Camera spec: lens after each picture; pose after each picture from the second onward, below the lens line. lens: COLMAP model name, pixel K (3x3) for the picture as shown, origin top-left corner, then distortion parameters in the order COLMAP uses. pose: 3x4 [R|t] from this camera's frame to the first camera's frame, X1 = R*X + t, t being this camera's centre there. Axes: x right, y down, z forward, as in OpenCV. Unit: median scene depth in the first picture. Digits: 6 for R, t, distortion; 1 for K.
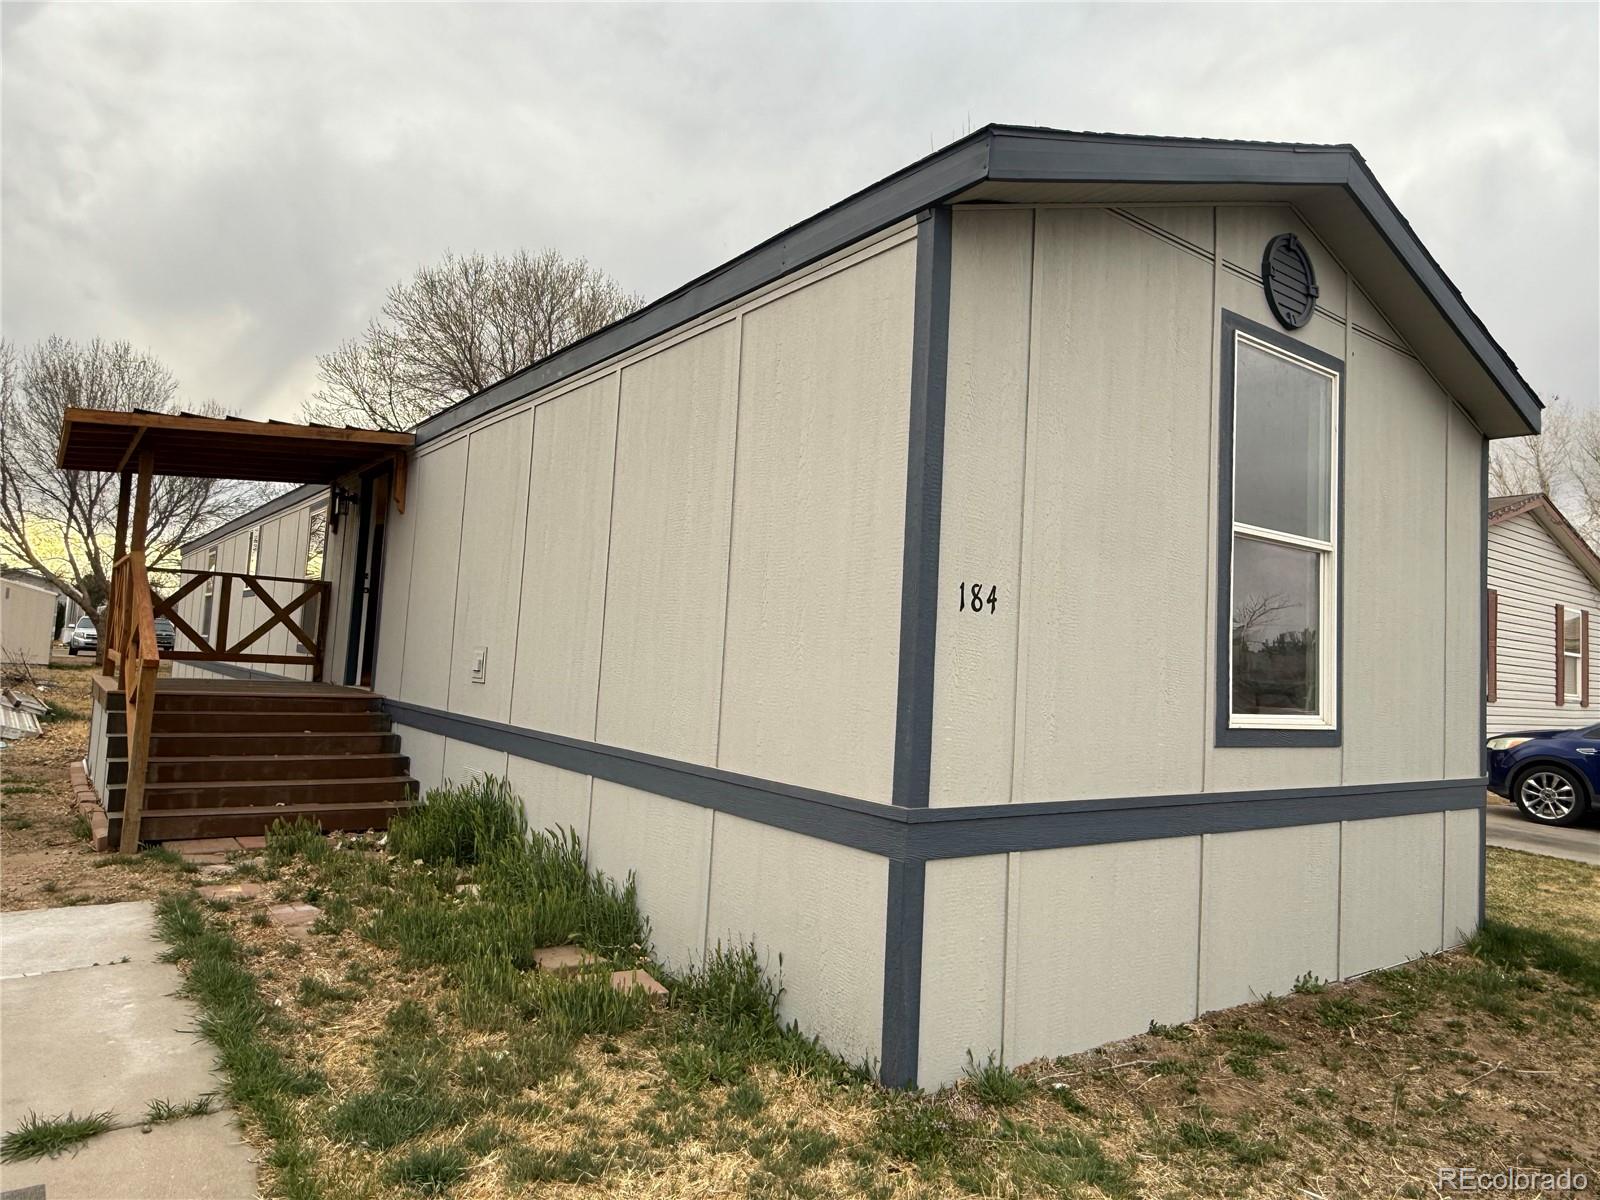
lens RADIAL K [[1037.5, 0, 805.6], [0, 1037.5, 594.2], [0, 0, 1]] dist [0.002088, -0.002002]
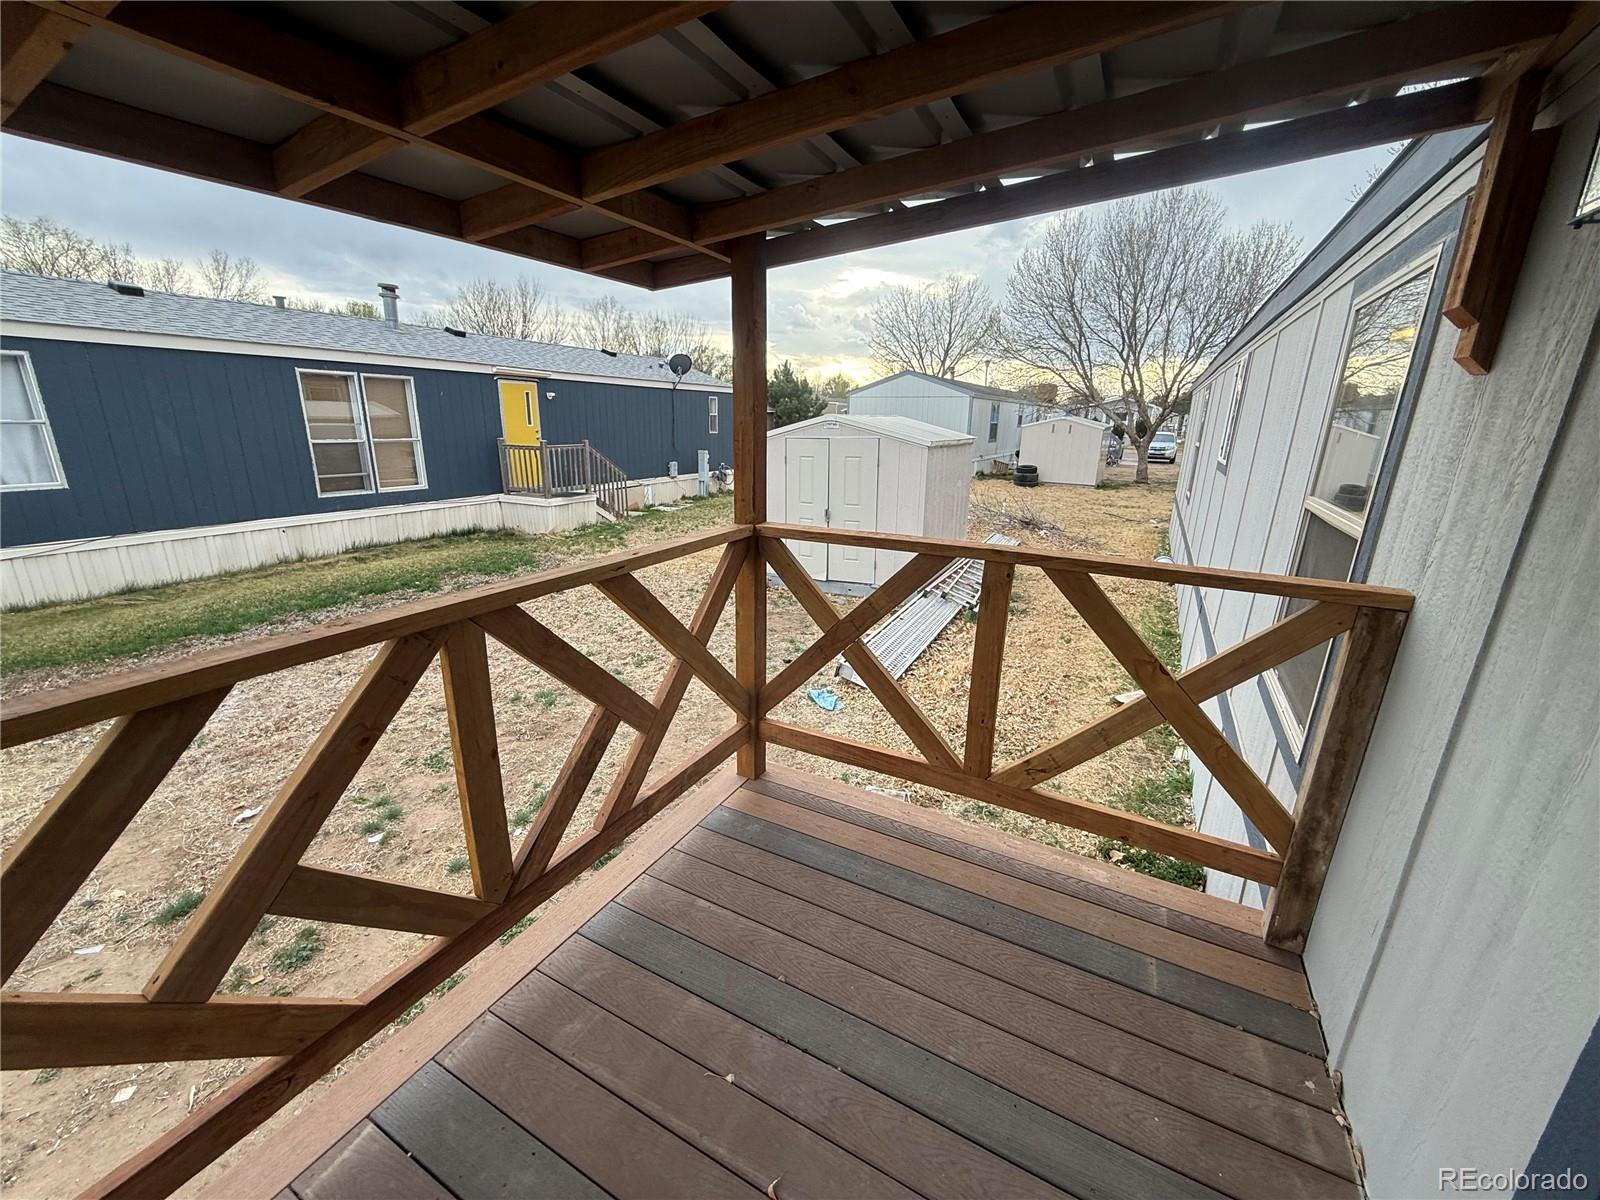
lens RADIAL K [[639.6, 0, 797.9], [0, 639.6, 604.3], [0, 0, 1]] dist [-0.002498, 0.000950]
pose [[0.422081, 0.212646, -0.881266, -0.376140], [0.064978, 0.962504, 0.263369, -0.053821], [0.904227, -0.168426, 0.392437, 0.793978]]
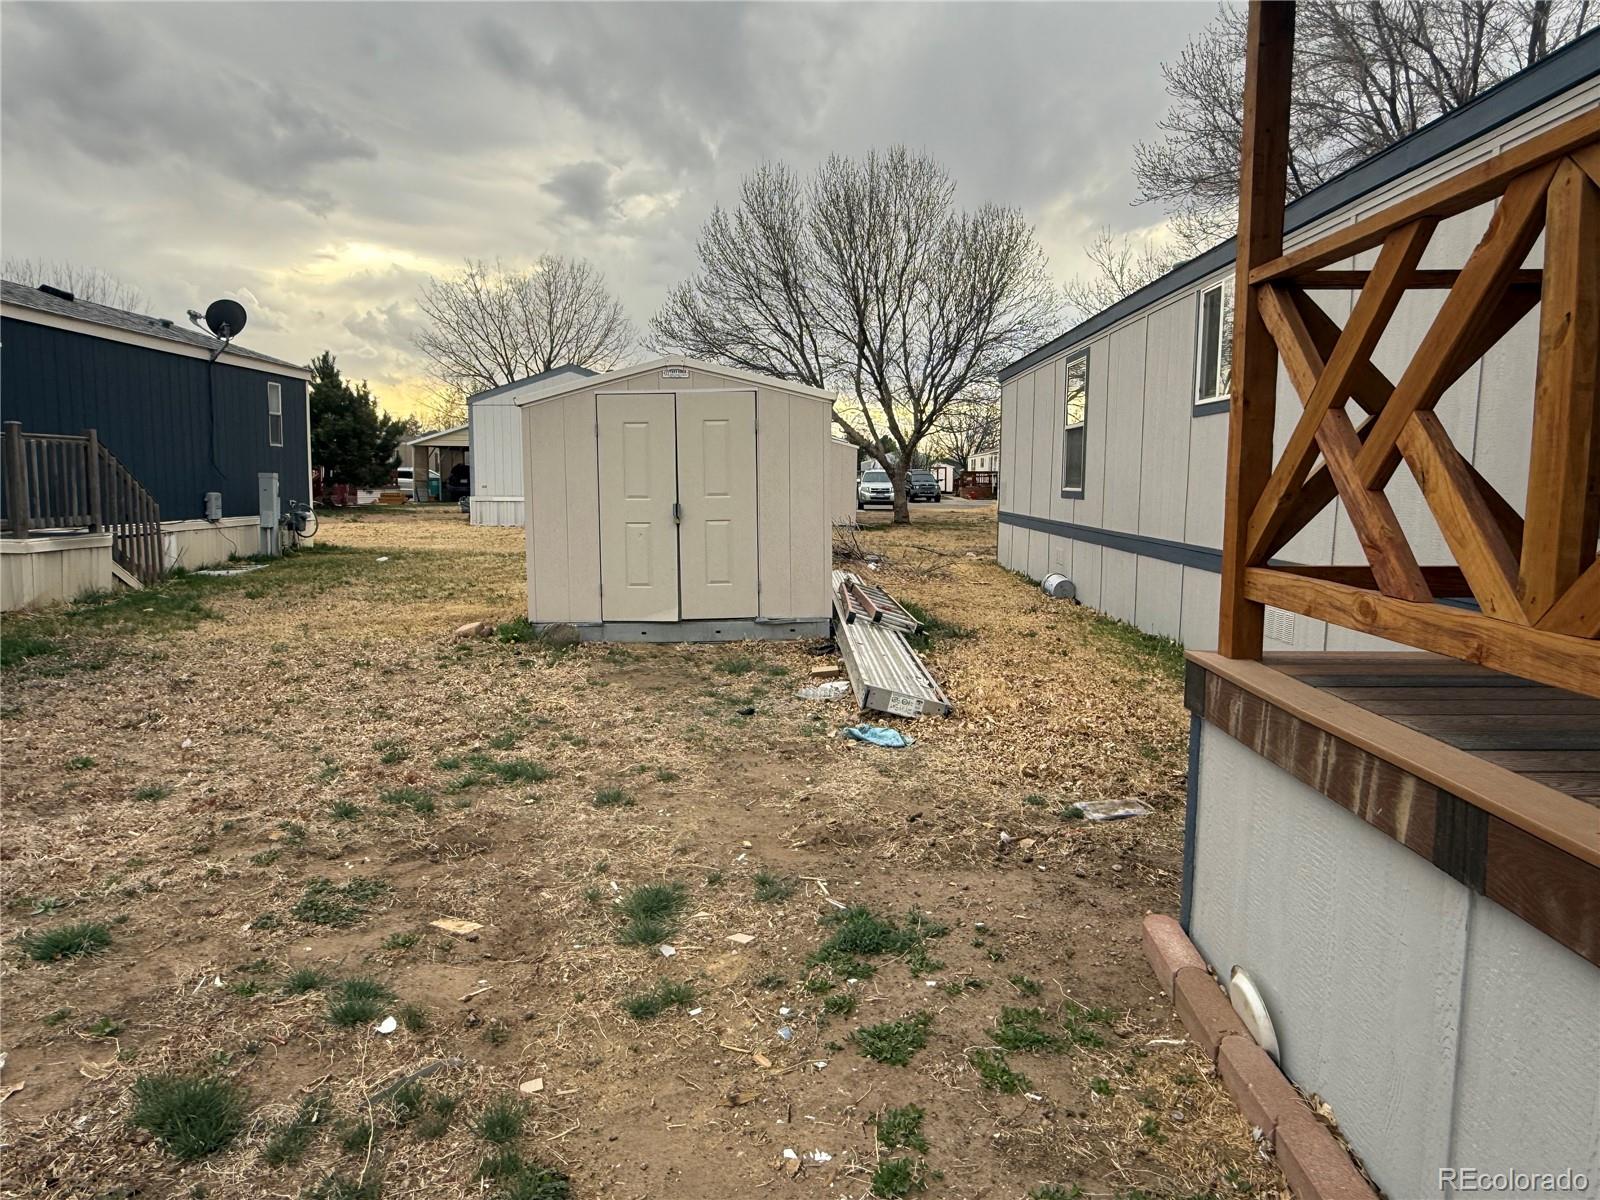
lens RADIAL K [[1037.5, 0, 790.2], [0, 1037.5, 601.2], [0, 0, 1]] dist [0.002088, -0.002002]
pose [[0.787252, 0.024200, -0.616156, -0.508870], [0.077092, 0.987527, 0.137285, 0.009787], [0.611794, -0.155578, 0.775567, 0.594832]]
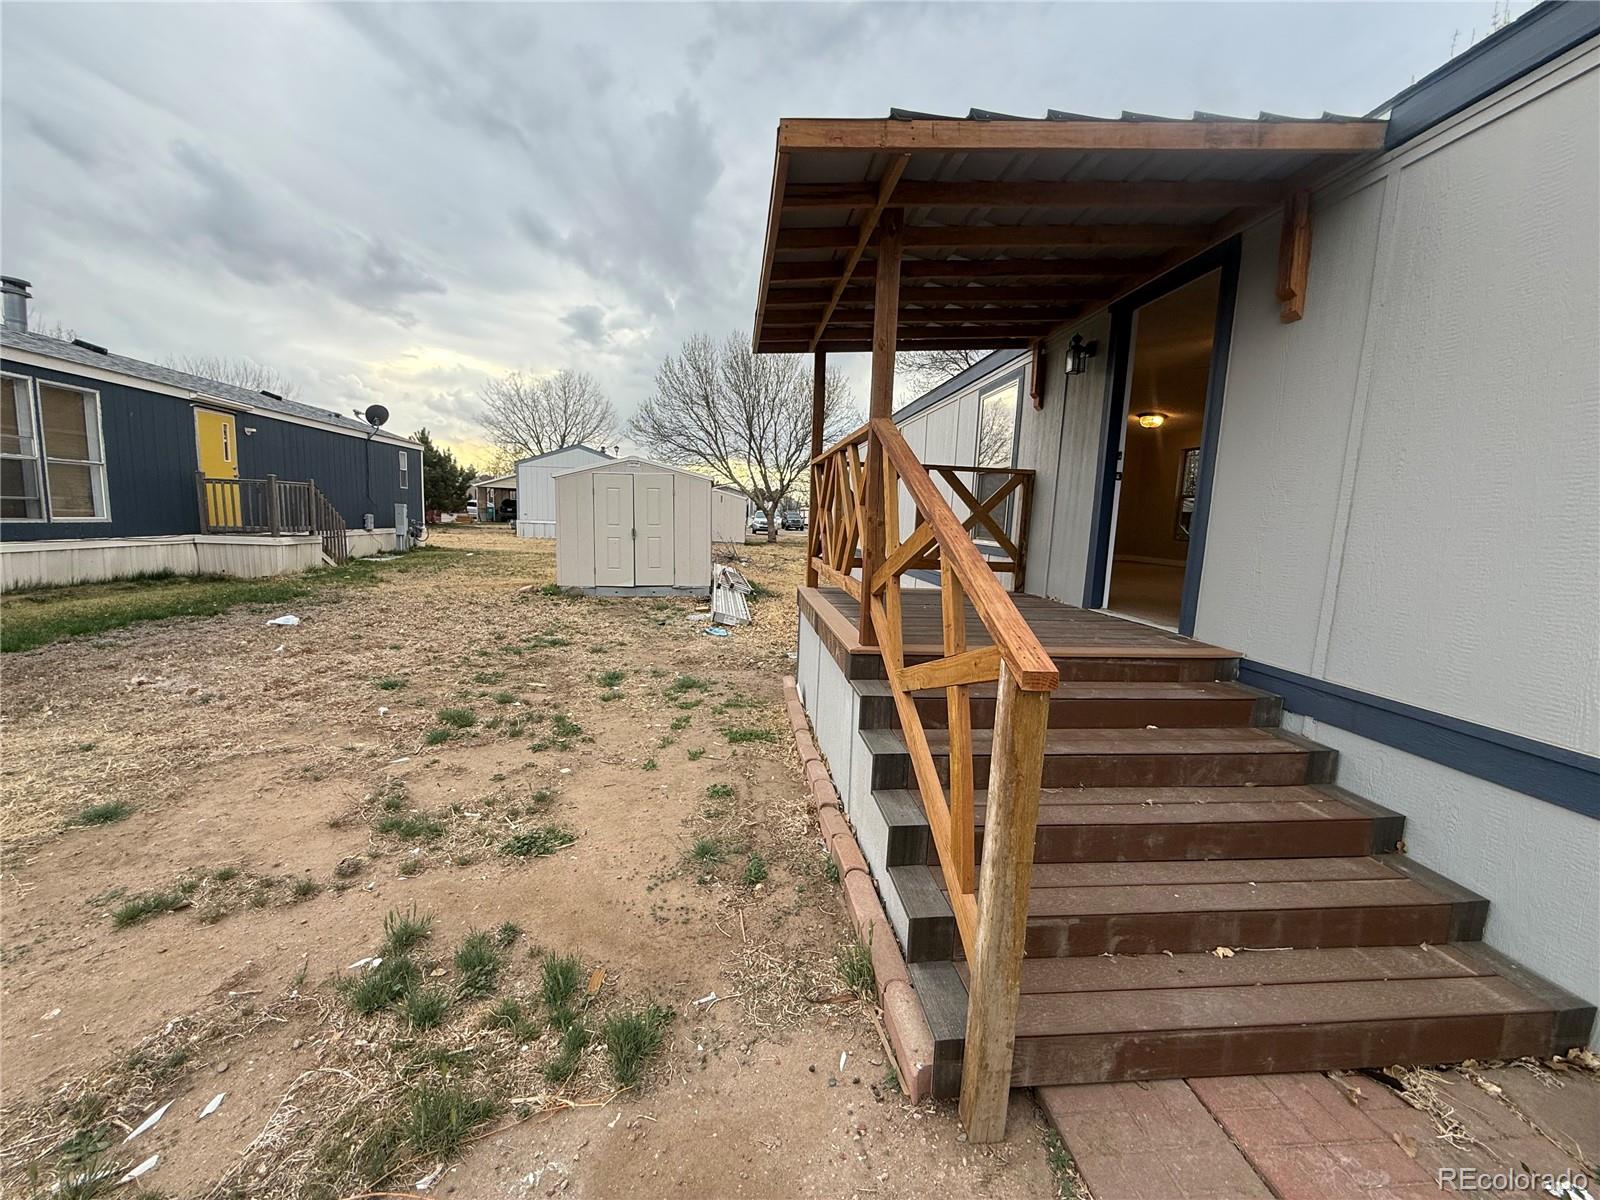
lens RADIAL K [[639.6, 0, 801.1], [0, 639.6, 605.1], [0, 0, 1]] dist [-0.002498, 0.000950]
pose [[0.859434, 0.049326, -0.508862, -0.341070], [0.042848, 0.984883, 0.167836, 0.000297], [0.509448, -0.166048, 0.844329, 0.449474]]
